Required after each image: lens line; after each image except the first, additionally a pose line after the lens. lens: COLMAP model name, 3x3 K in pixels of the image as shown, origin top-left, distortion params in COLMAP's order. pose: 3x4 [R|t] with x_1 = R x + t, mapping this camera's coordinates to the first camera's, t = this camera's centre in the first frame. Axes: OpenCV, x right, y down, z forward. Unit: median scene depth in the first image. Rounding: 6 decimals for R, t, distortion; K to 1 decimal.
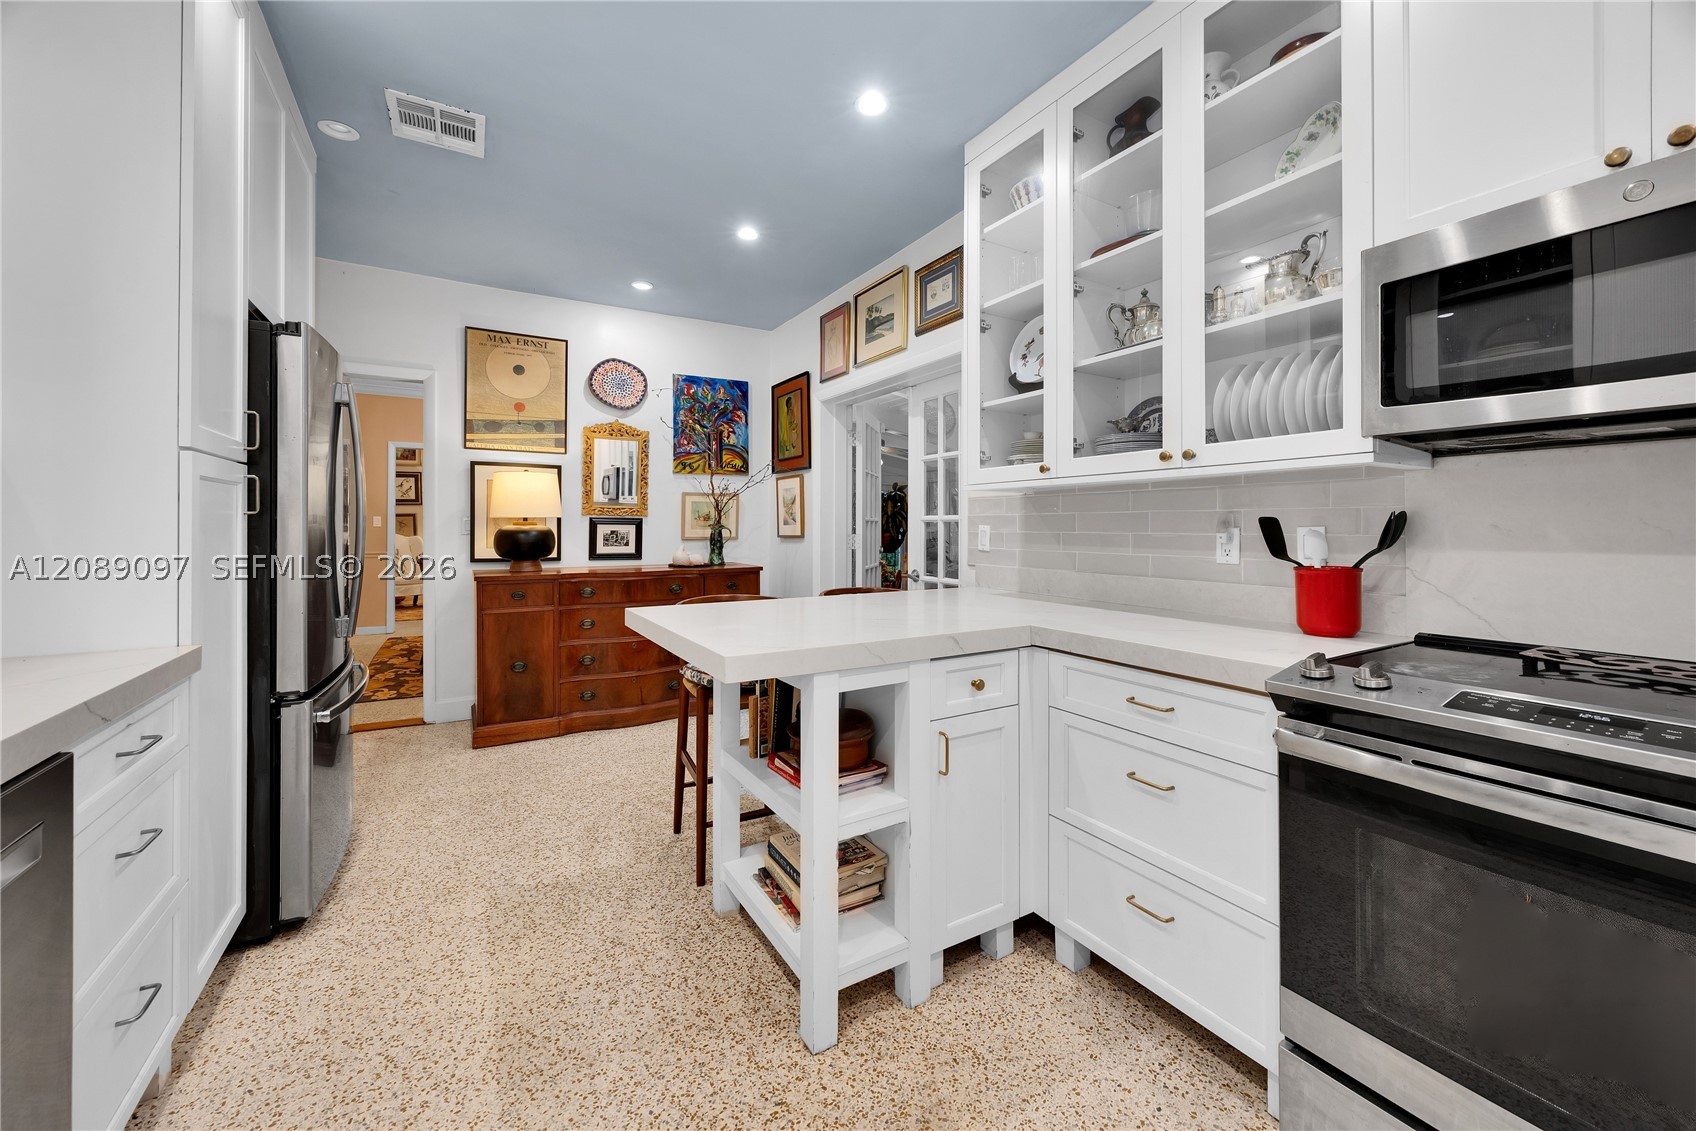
lens RADIAL K [[642.2, 0, 853.6], [0, 642.2, 528.4], [0, 0, 1]] dist [-0.000142, -0.000096]
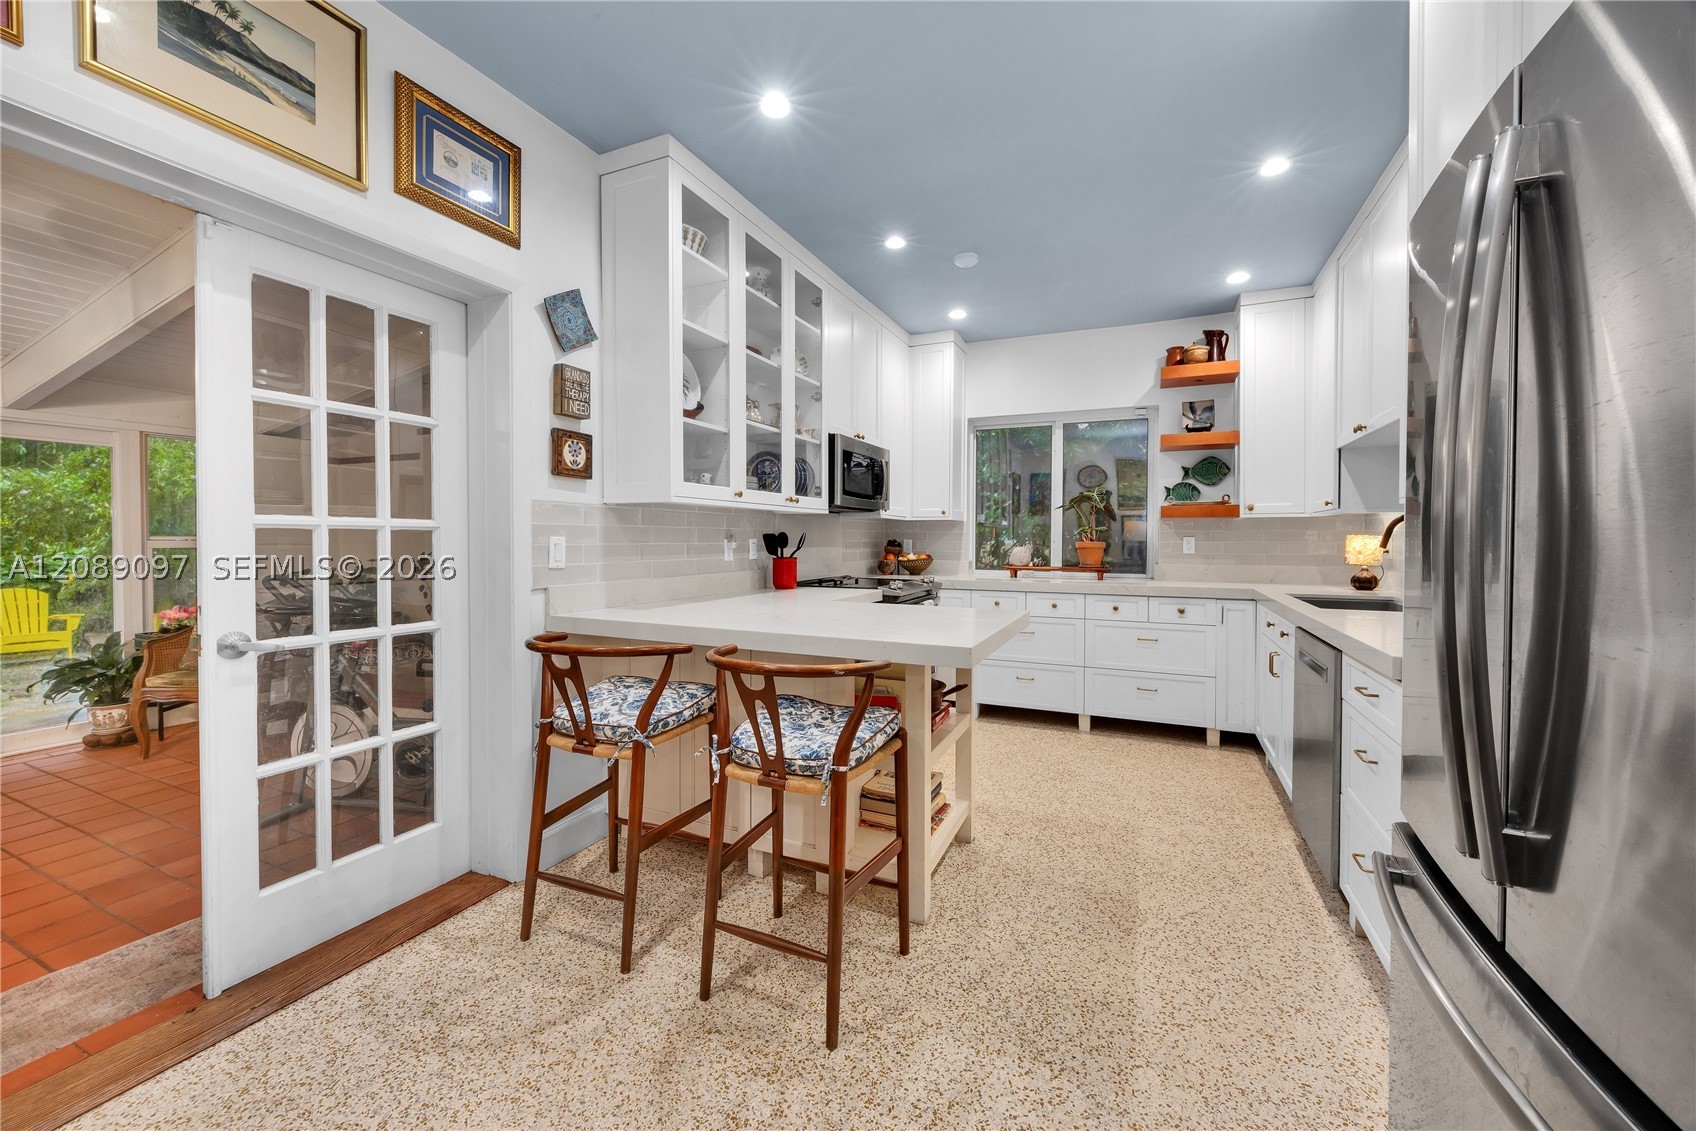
lens RADIAL K [[669.9, 0, 851.8], [0, 669.9, 545.5], [0, 0, 1]] dist [0.000306, 0.000026]
pose [[-0.567165, -0.015985, 0.823449, -0.902953], [-0.005502, 0.999863, 0.015620, -0.011638], [-0.823586, 0.004329, -0.567175, 1.514592]]
